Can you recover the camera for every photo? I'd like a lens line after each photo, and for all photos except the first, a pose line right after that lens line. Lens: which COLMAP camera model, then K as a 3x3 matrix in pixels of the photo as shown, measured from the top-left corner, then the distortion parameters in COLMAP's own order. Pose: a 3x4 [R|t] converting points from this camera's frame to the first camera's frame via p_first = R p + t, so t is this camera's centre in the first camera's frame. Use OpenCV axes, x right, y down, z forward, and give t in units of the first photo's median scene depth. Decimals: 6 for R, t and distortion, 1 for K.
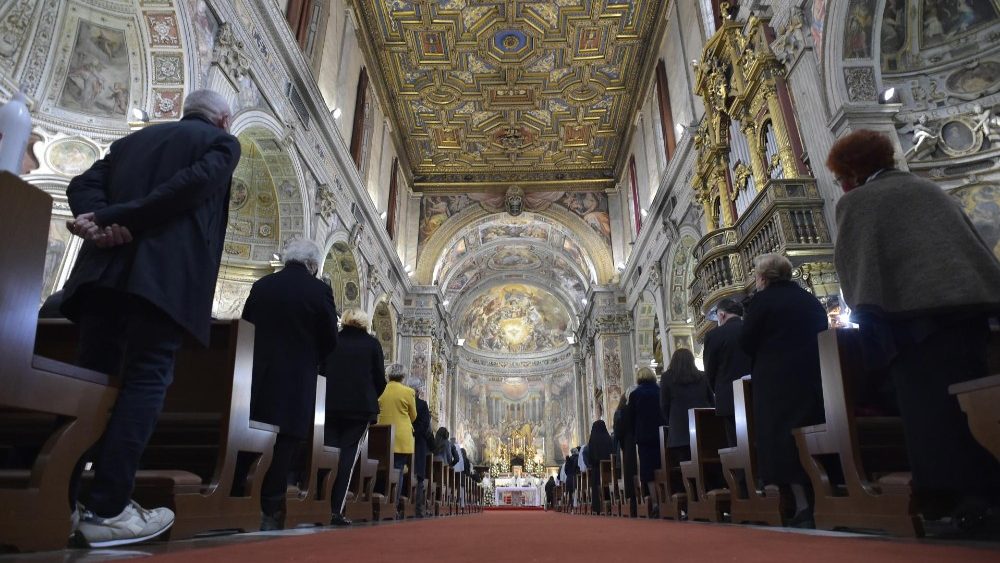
lens RADIAL K [[556.3, 0, 500.0], [0, 556.3, 281.5], [0, 0, 1]] dist [0.003217, 0.000364]
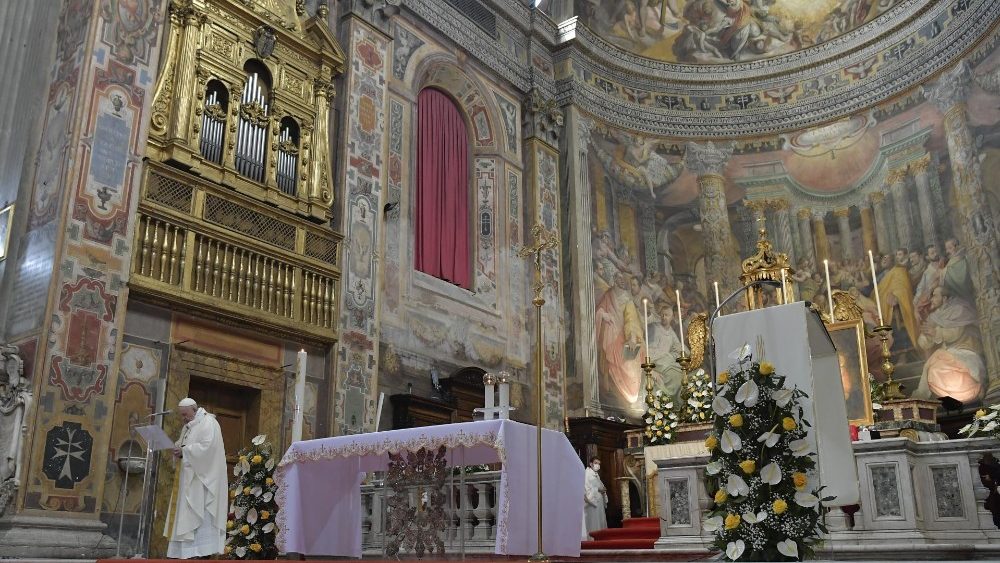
lens RADIAL K [[863.5, 0, 452.4], [0, 863.5, 297.1], [0, 0, 1]] dist [-0.044854, 0.022498]
pose [[0.795745, -0.176858, -0.579233, 0.115375], [0.220981, 0.975261, 0.005805, 0.220322], [0.563877, -0.132619, 0.815141, 0.540962]]
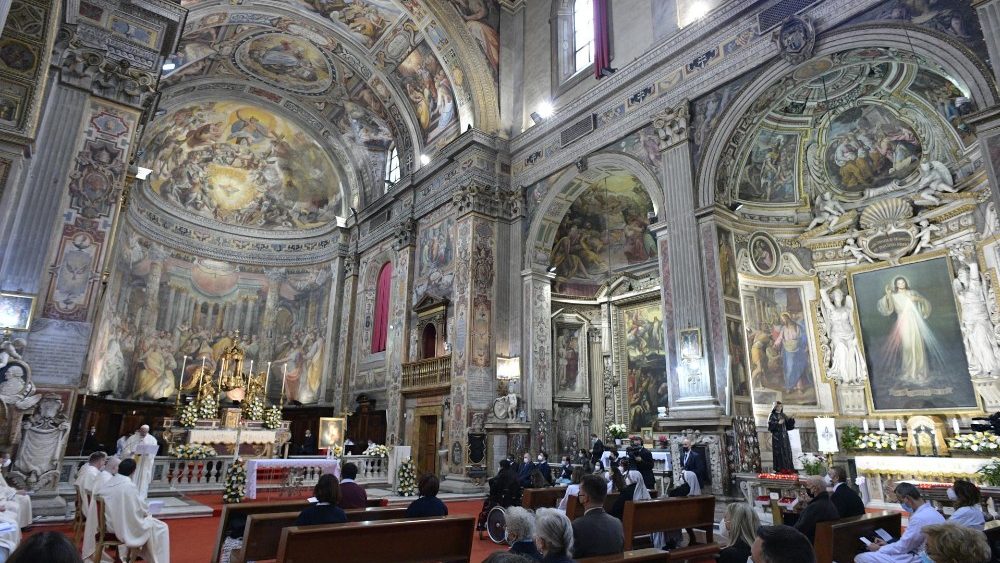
lens RADIAL K [[556.3, 0, 500.0], [0, 556.3, 281.5], [0, 0, 1]] dist [0.003217, 0.000364]
pose [[0.767531, 0.187593, 0.612947, -0.108438], [-0.256002, 0.966358, 0.024811, 0.103107], [-0.587672, -0.175959, 0.789734, 0.345950]]
